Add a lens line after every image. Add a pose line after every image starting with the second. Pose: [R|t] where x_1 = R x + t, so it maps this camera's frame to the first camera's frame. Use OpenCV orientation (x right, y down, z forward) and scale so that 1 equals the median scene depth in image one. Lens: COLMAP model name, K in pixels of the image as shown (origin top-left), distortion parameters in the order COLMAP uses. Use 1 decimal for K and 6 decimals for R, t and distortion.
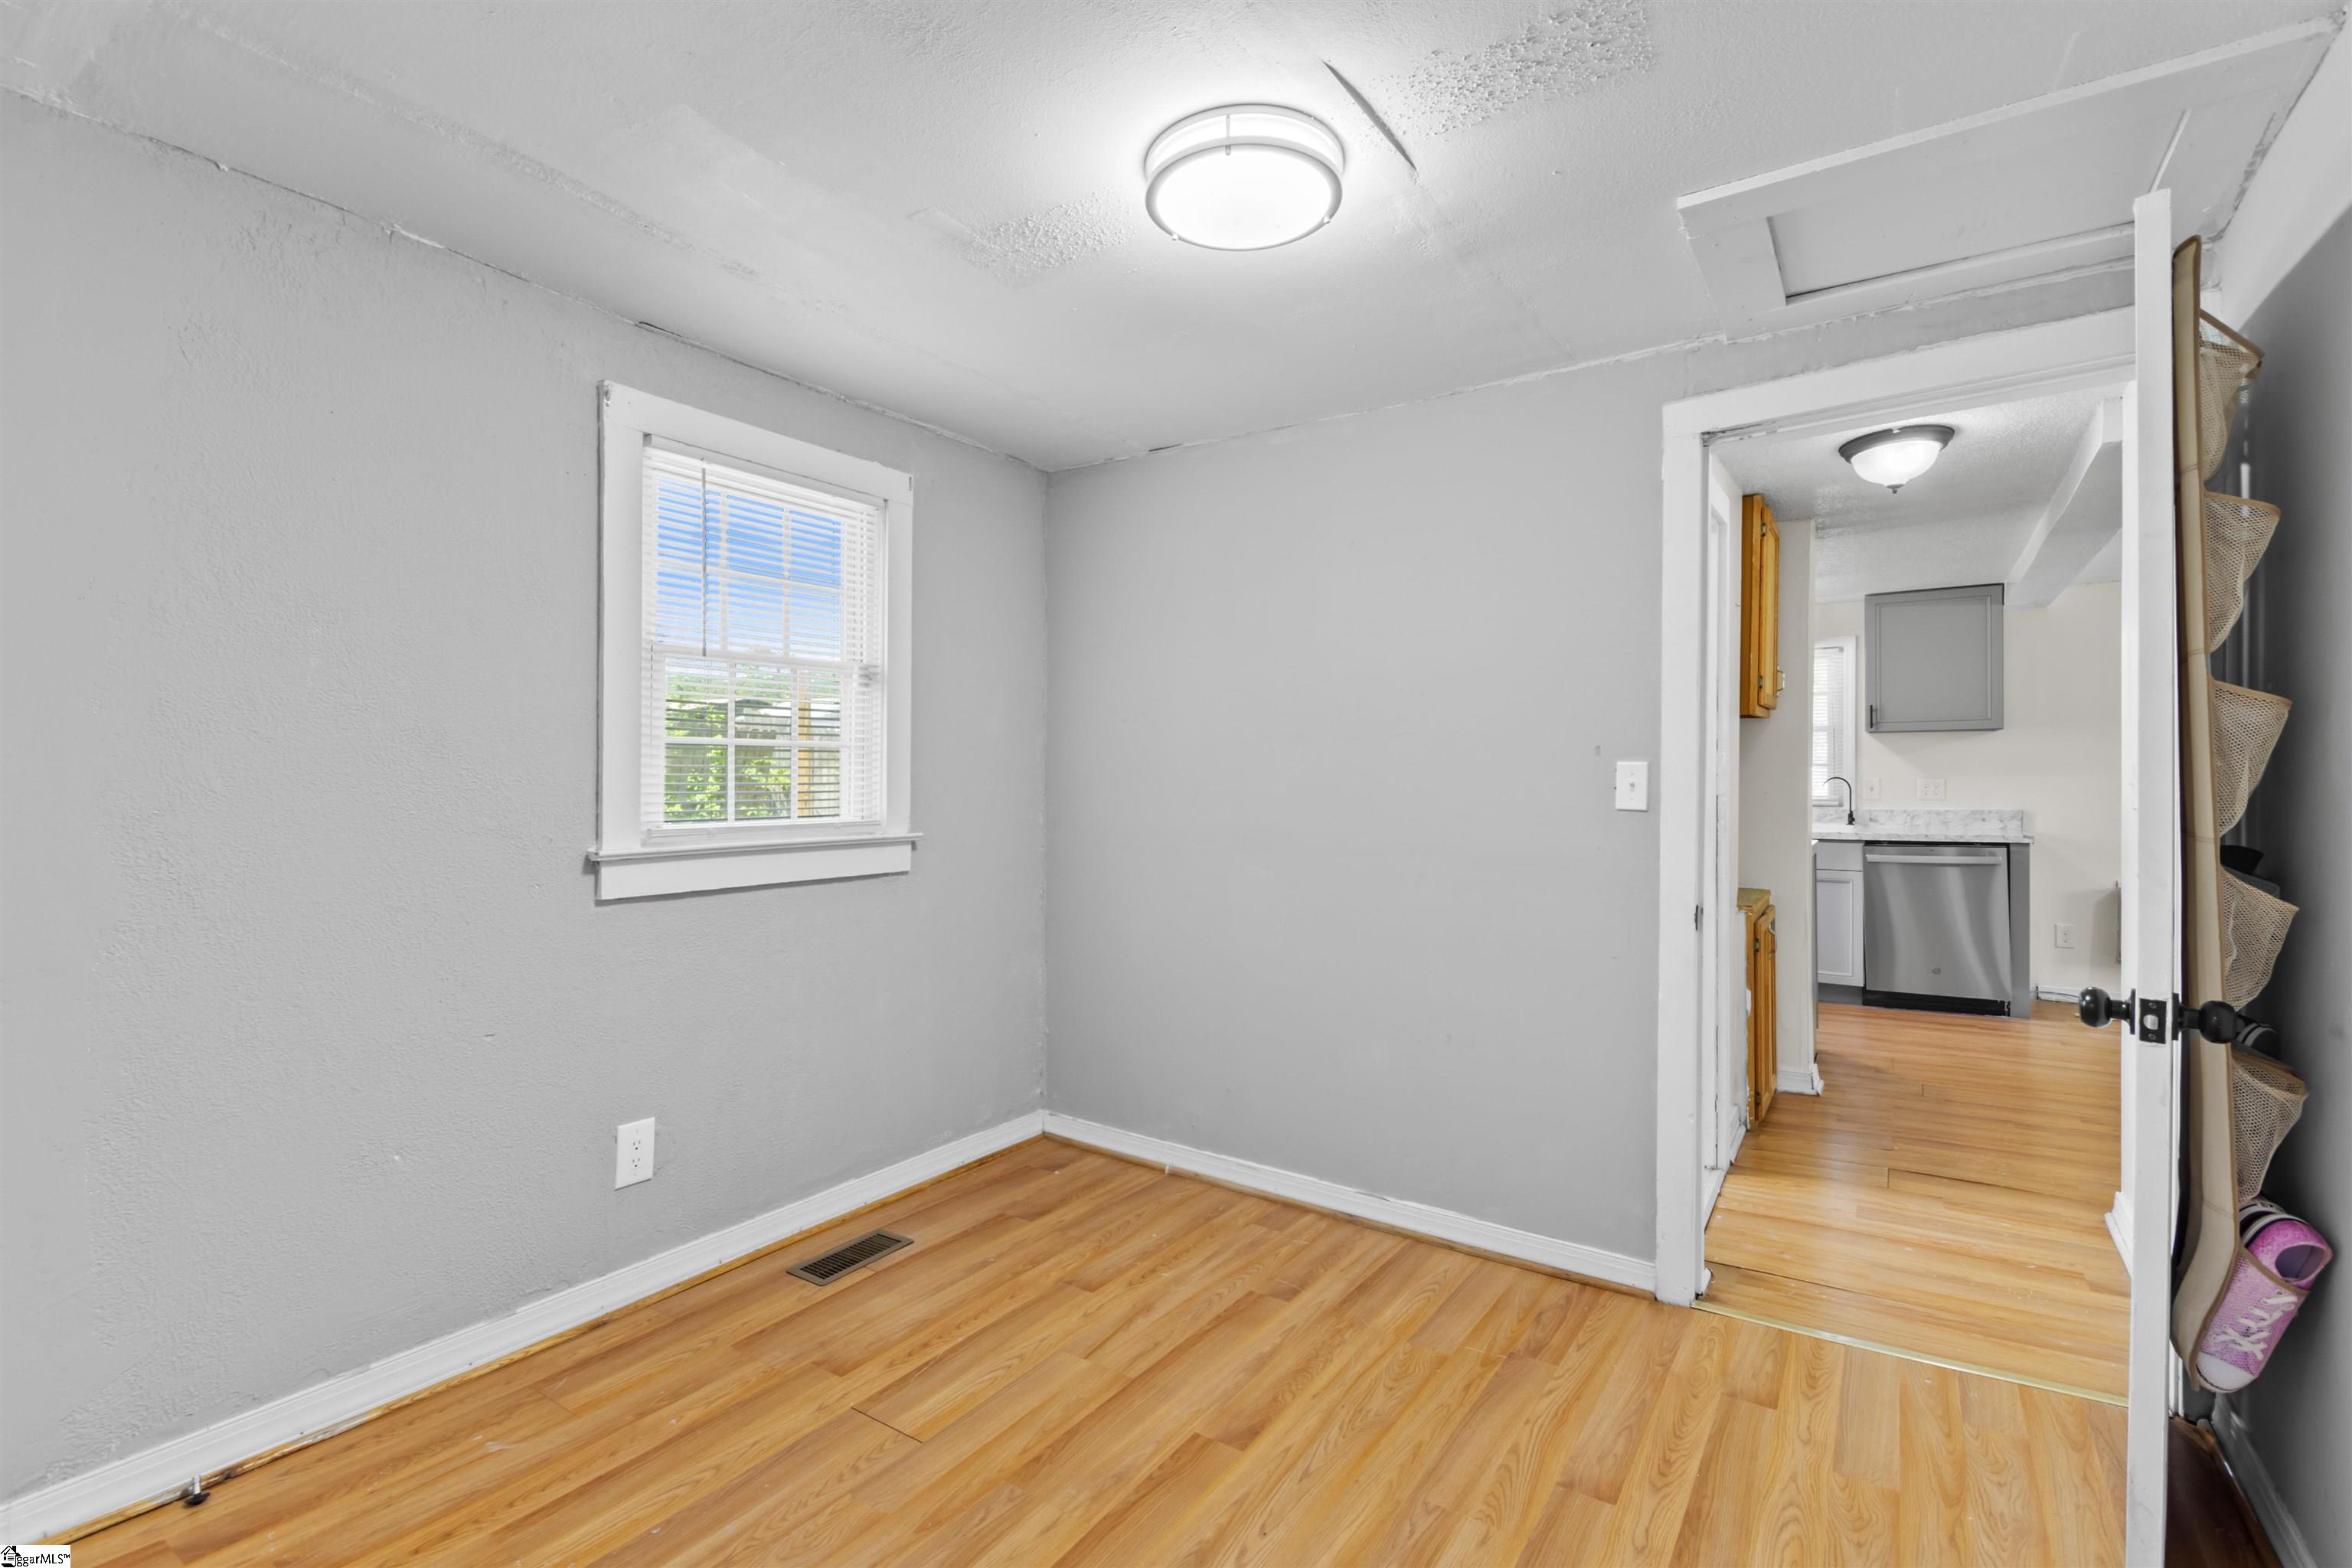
lens RADIAL K [[1071.9, 0, 1166.1], [0, 1071.9, 778.8], [0, 0, 1]] dist [0.002706, -0.000091]
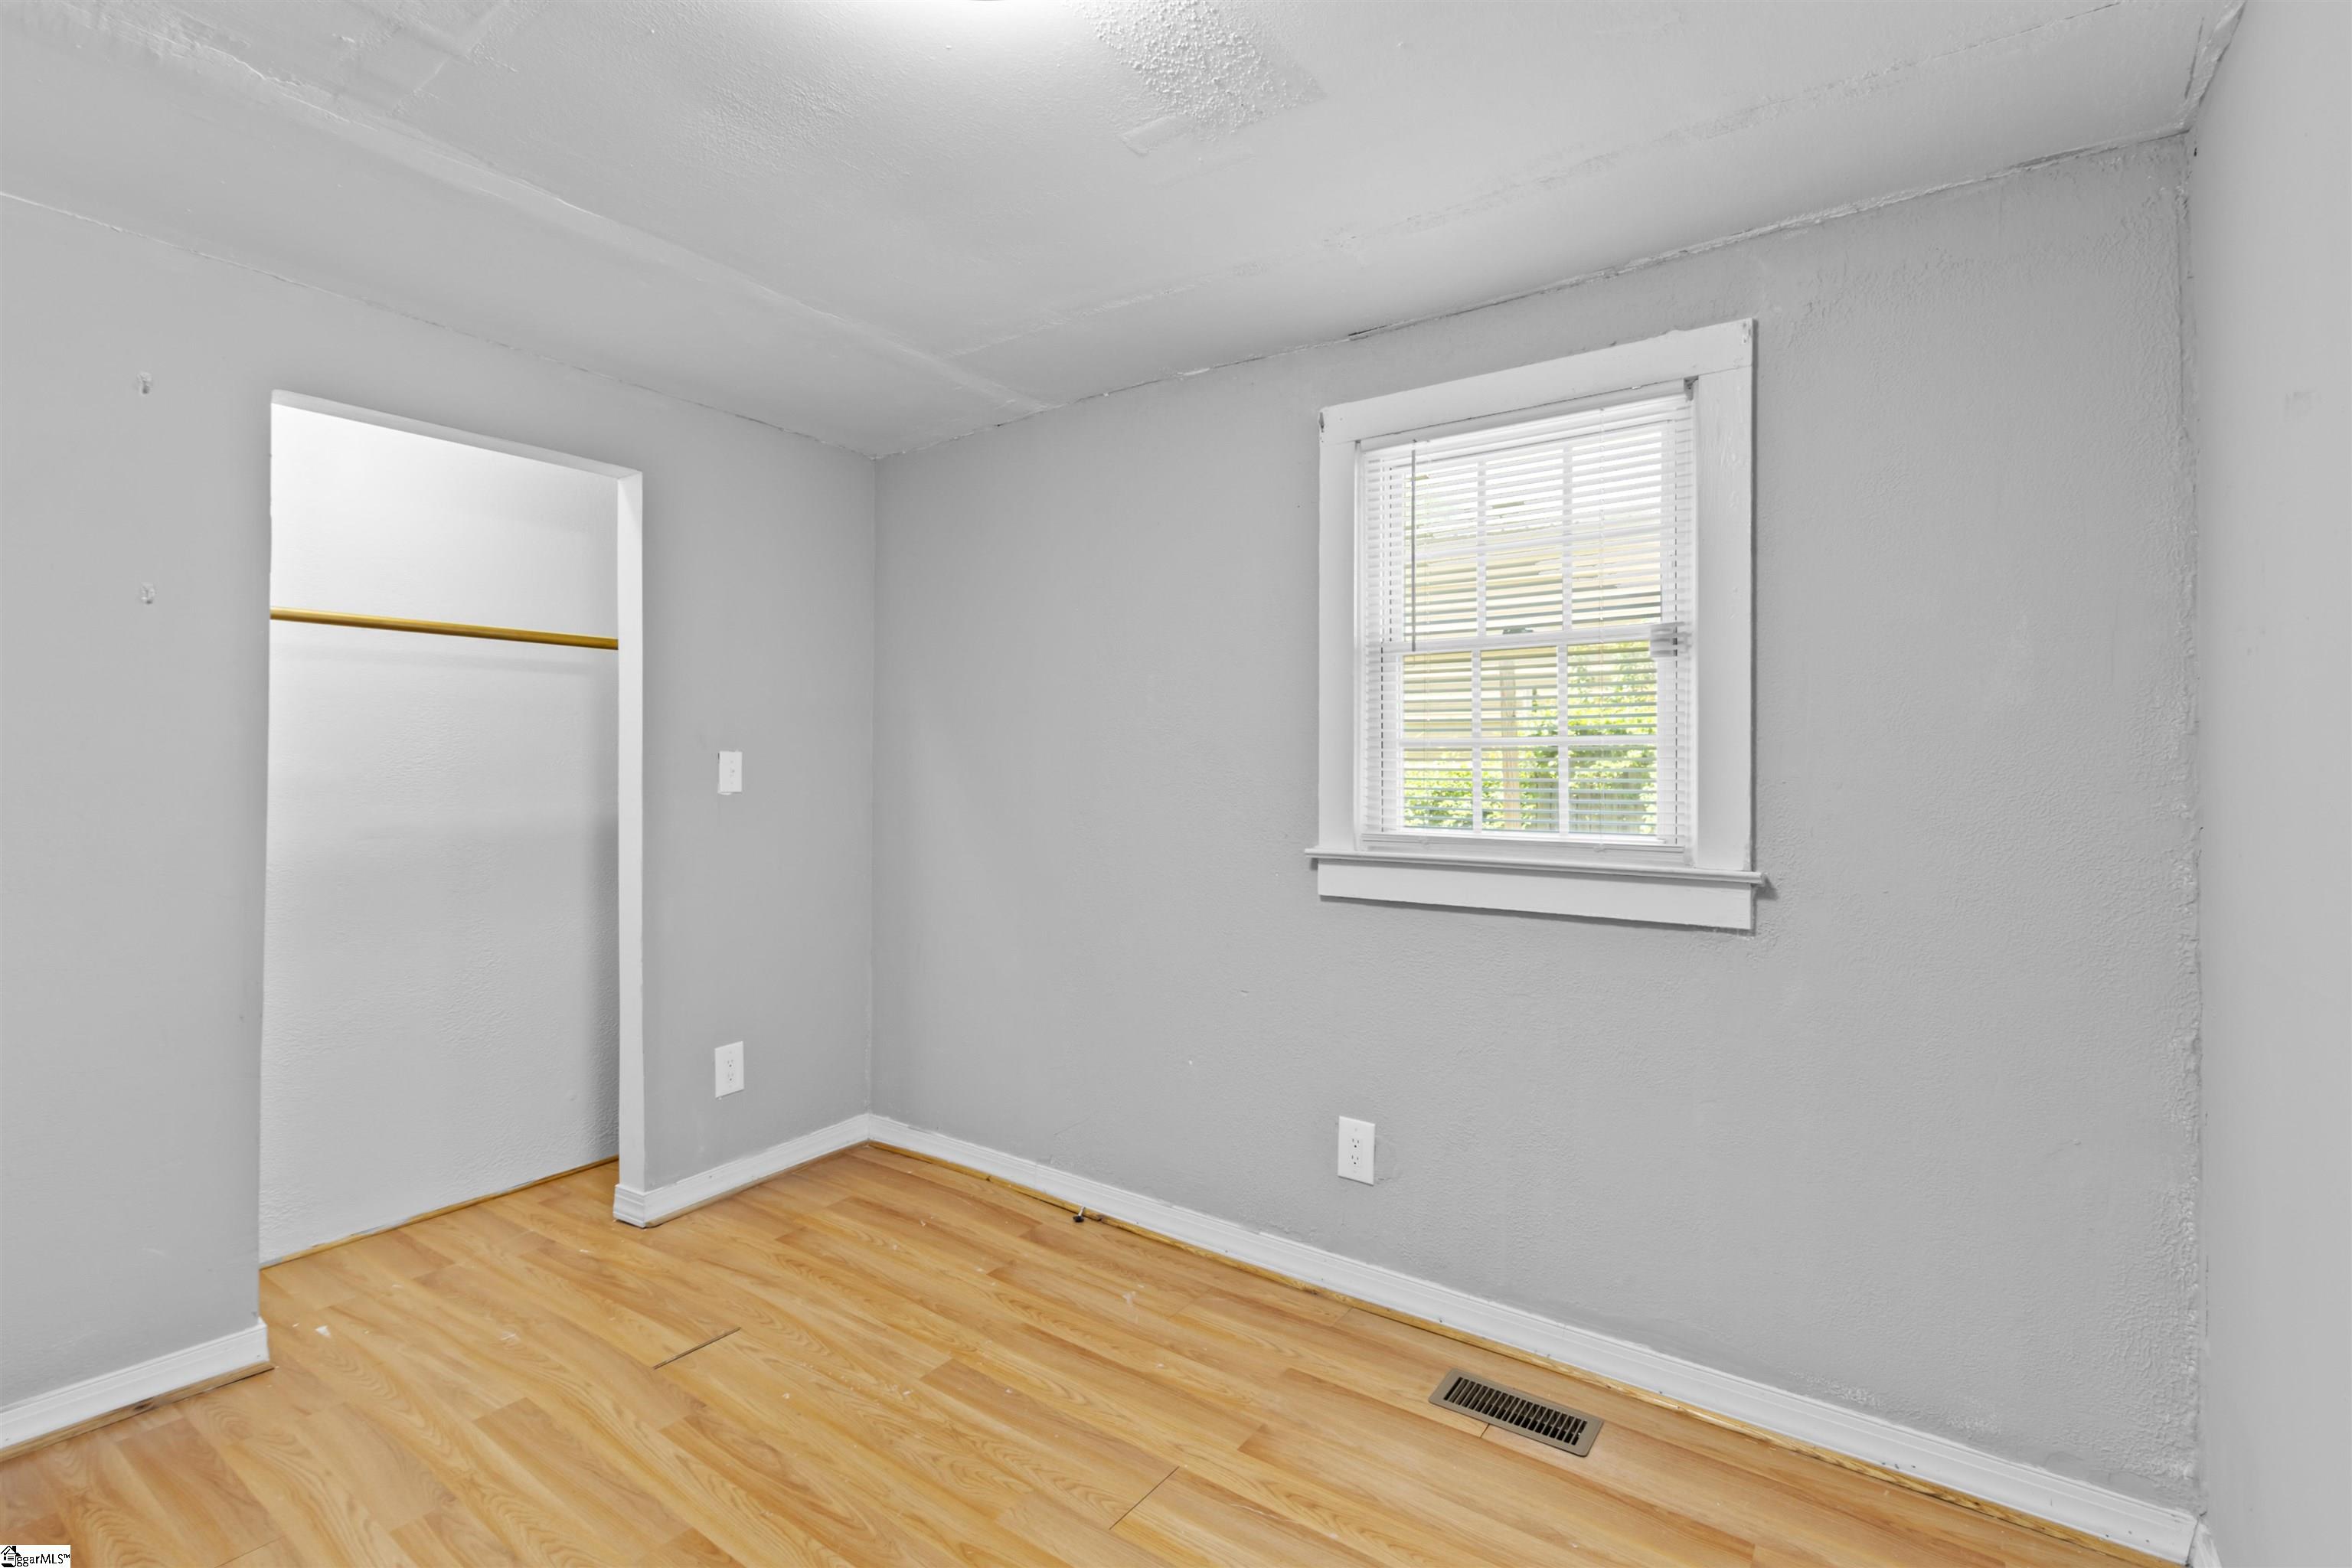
lens RADIAL K [[1059.4, 0, 1176.0], [0, 1059.4, 784.0], [0, 0, 1]] dist [0.010582, -0.000234]
pose [[-0.022852, -0.001073, -0.999738, 0.521061], [-0.012803, 0.999918, -0.000780, 0.004342], [0.999657, 0.012782, -0.022864, 0.858385]]
